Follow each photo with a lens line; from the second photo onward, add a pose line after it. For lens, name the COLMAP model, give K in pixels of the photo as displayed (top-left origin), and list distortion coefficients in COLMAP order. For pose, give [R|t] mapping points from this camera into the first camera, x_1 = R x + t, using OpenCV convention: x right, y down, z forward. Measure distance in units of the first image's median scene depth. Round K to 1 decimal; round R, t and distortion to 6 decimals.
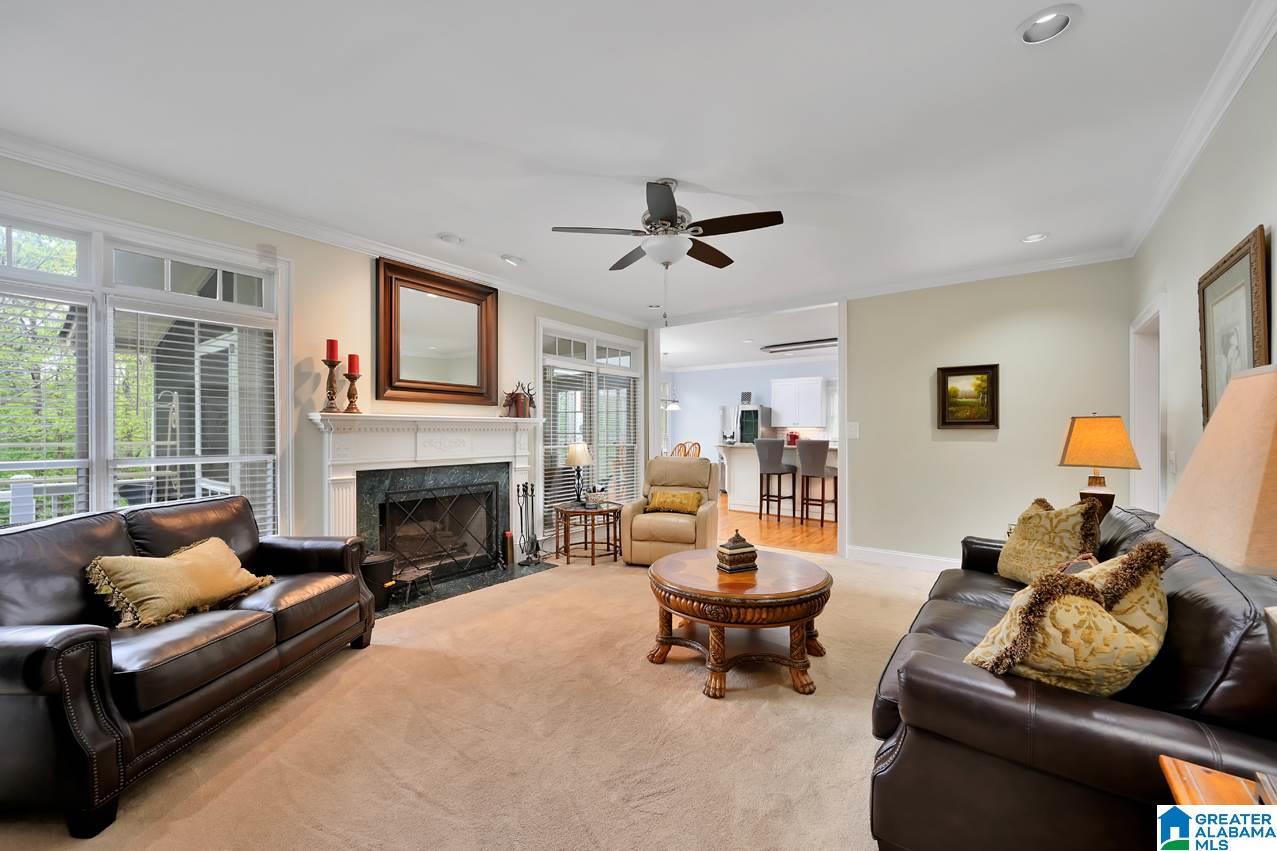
lens RADIAL K [[501.1, 0, 639.8], [0, 501.1, 429.3], [0, 0, 1]] dist [-0.000478, -0.000020]
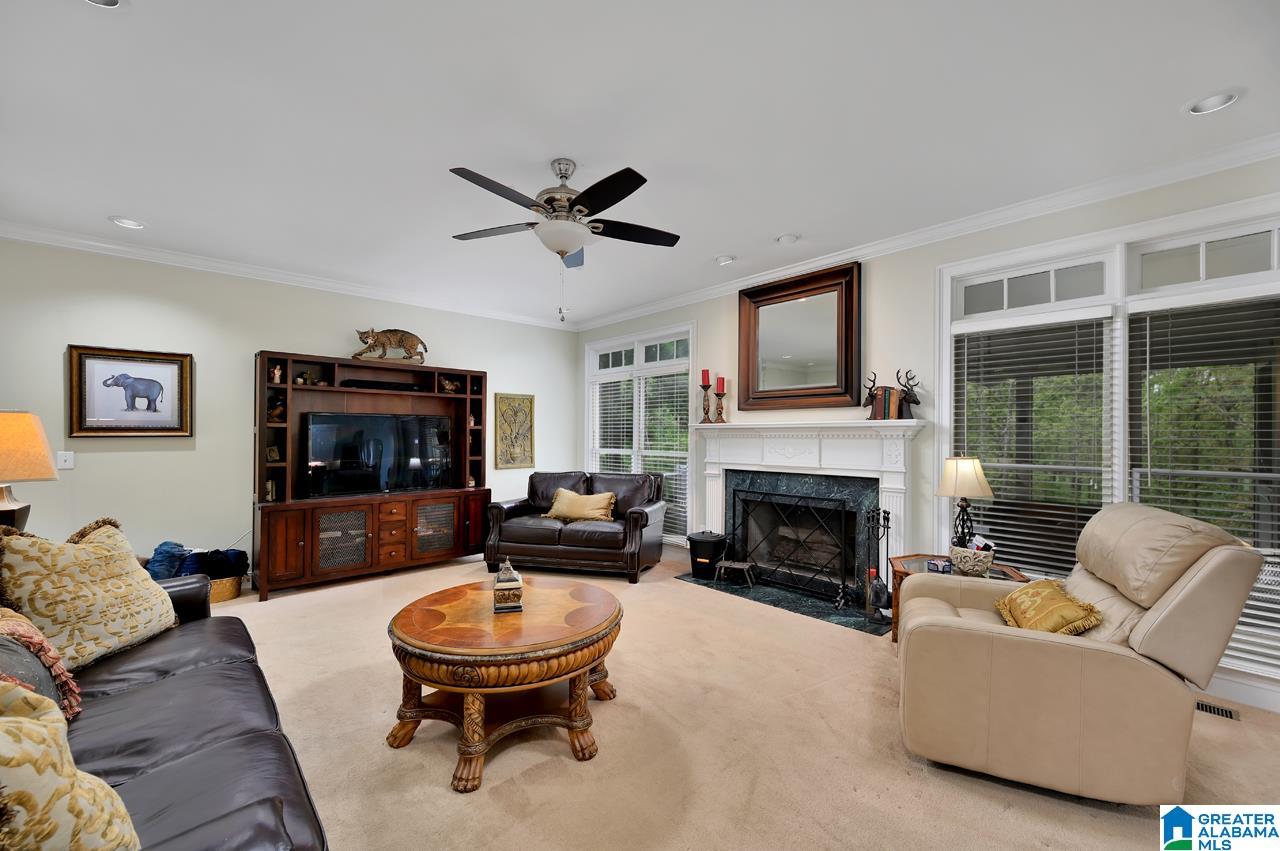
lens RADIAL K [[502.3, 0, 641.7], [0, 502.3, 432.7], [0, 0, 1]] dist [-0.000478, -0.000020]
pose [[-0.156643, -0.009366, -0.987611, 0.665766], [-0.002575, 0.999956, -0.009075, 0.003835], [0.987652, 0.001121, -0.156660, 0.920534]]
